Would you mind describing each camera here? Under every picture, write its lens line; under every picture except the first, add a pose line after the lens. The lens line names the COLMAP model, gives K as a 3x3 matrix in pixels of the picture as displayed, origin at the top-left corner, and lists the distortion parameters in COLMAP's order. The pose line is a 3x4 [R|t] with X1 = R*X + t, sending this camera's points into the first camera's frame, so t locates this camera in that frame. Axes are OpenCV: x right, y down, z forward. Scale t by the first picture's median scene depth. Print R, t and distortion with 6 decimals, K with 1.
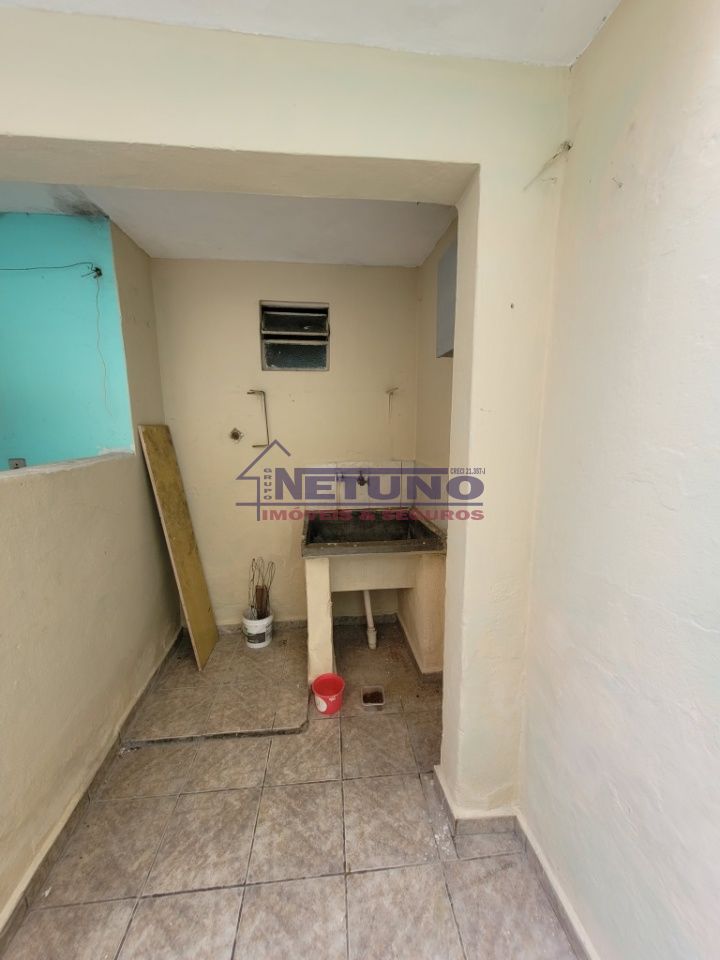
lens RADIAL K [[378.6, 0, 361.3], [0, 378.6, 477.3], [0, 0, 1]] dist [-0.002229, -0.000373]
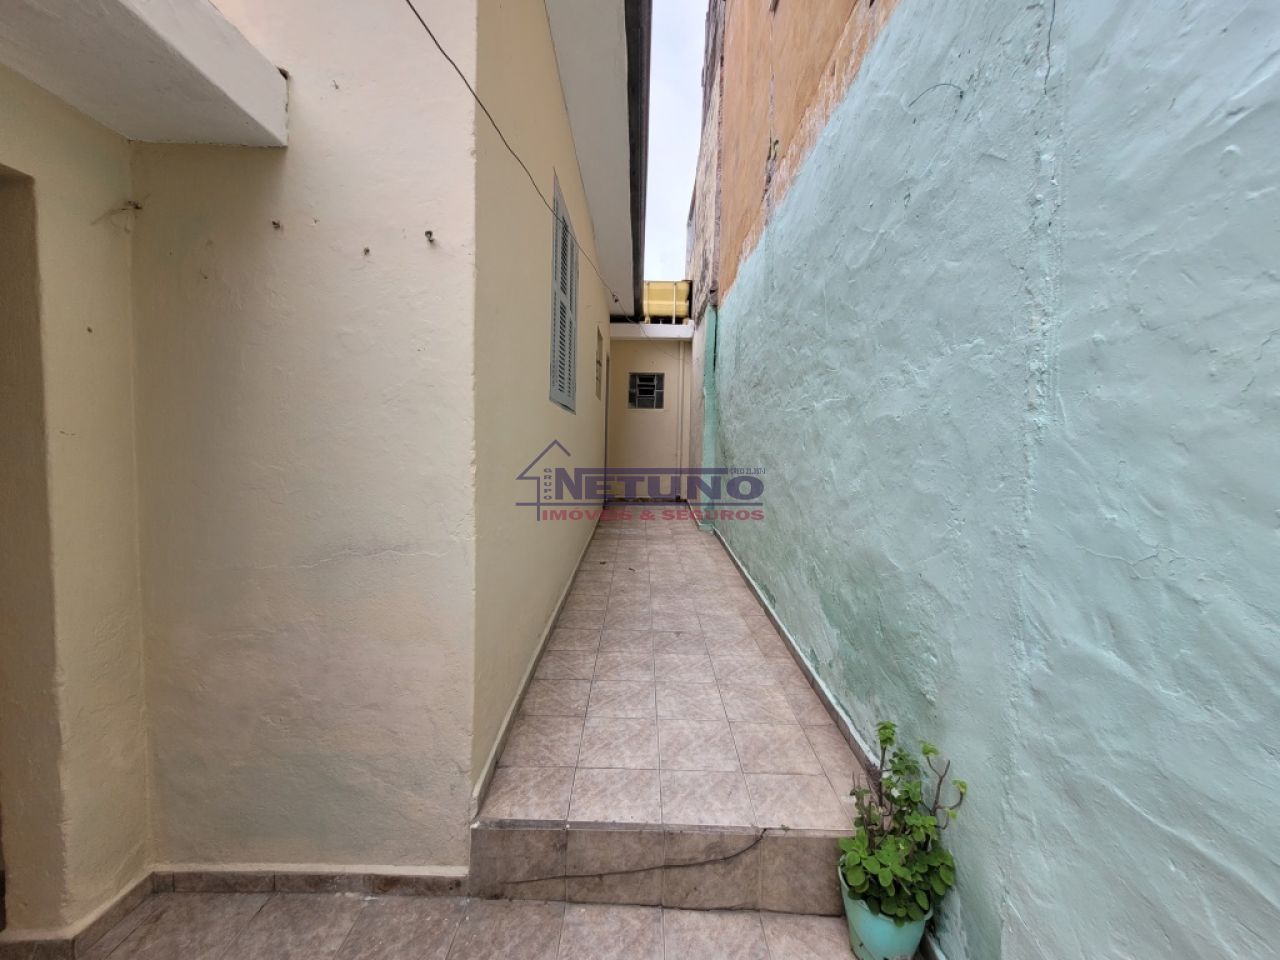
lens RADIAL K [[499.8, 0, 640.0], [0, 499.8, 480.0], [0, 0, 1]] dist [0.000949, -0.000402]
pose [[0.102048, -0.061117, 0.992900, -0.458061], [0.123575, 0.991159, 0.048309, 0.029430], [-0.987074, 0.117768, 0.108698, -0.306110]]
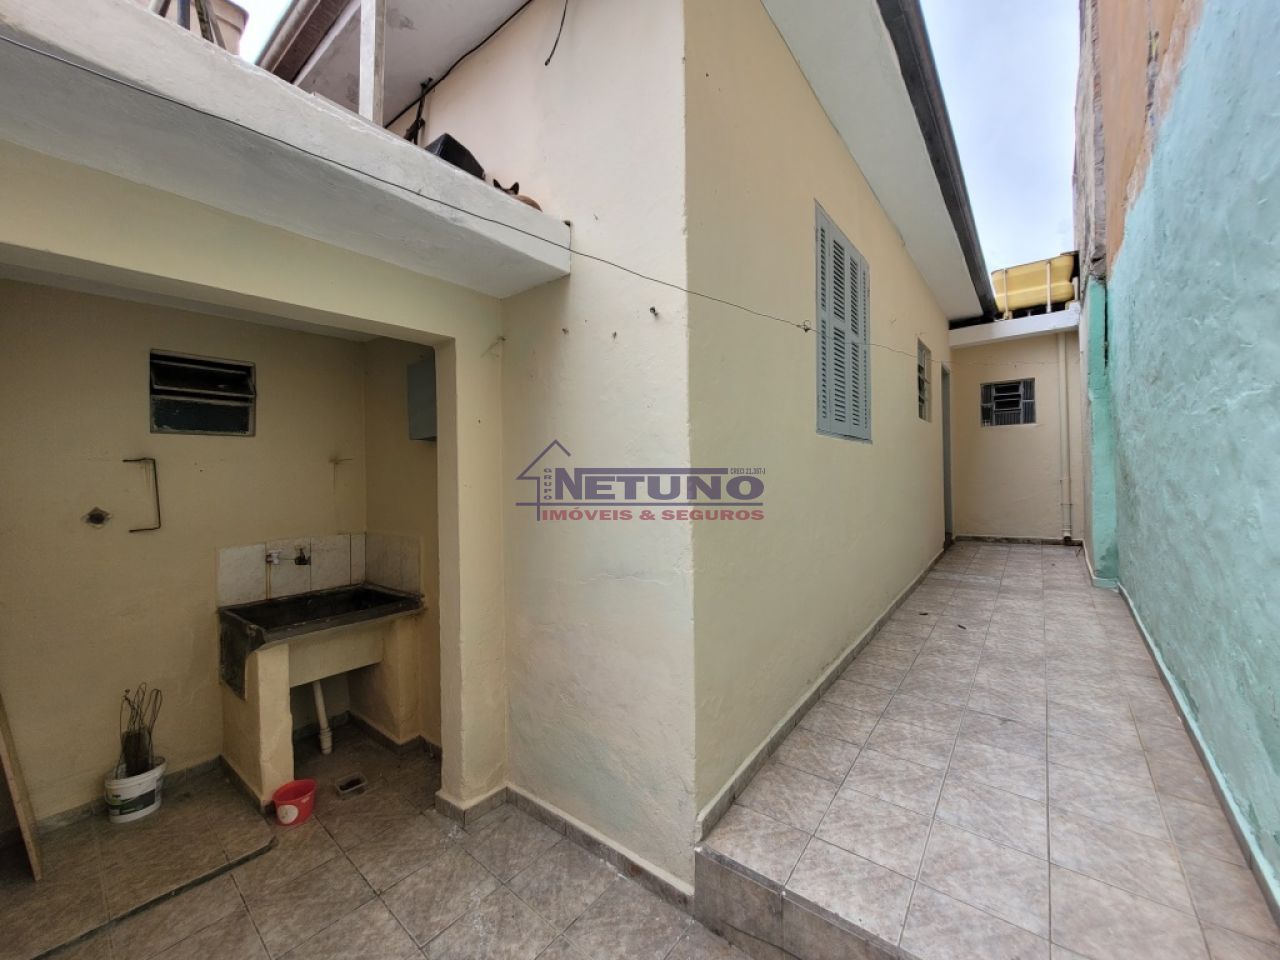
lens RADIAL K [[504.8, 0, 640.0], [0, 504.8, 477.0], [0, 0, 1]] dist [-0.002229, -0.000373]
pose [[0.708721, -0.009089, 0.705431, -0.368995], [0.118711, 0.987196, -0.106545, 0.050938], [-0.695430, 0.159253, 0.700725, -0.546273]]
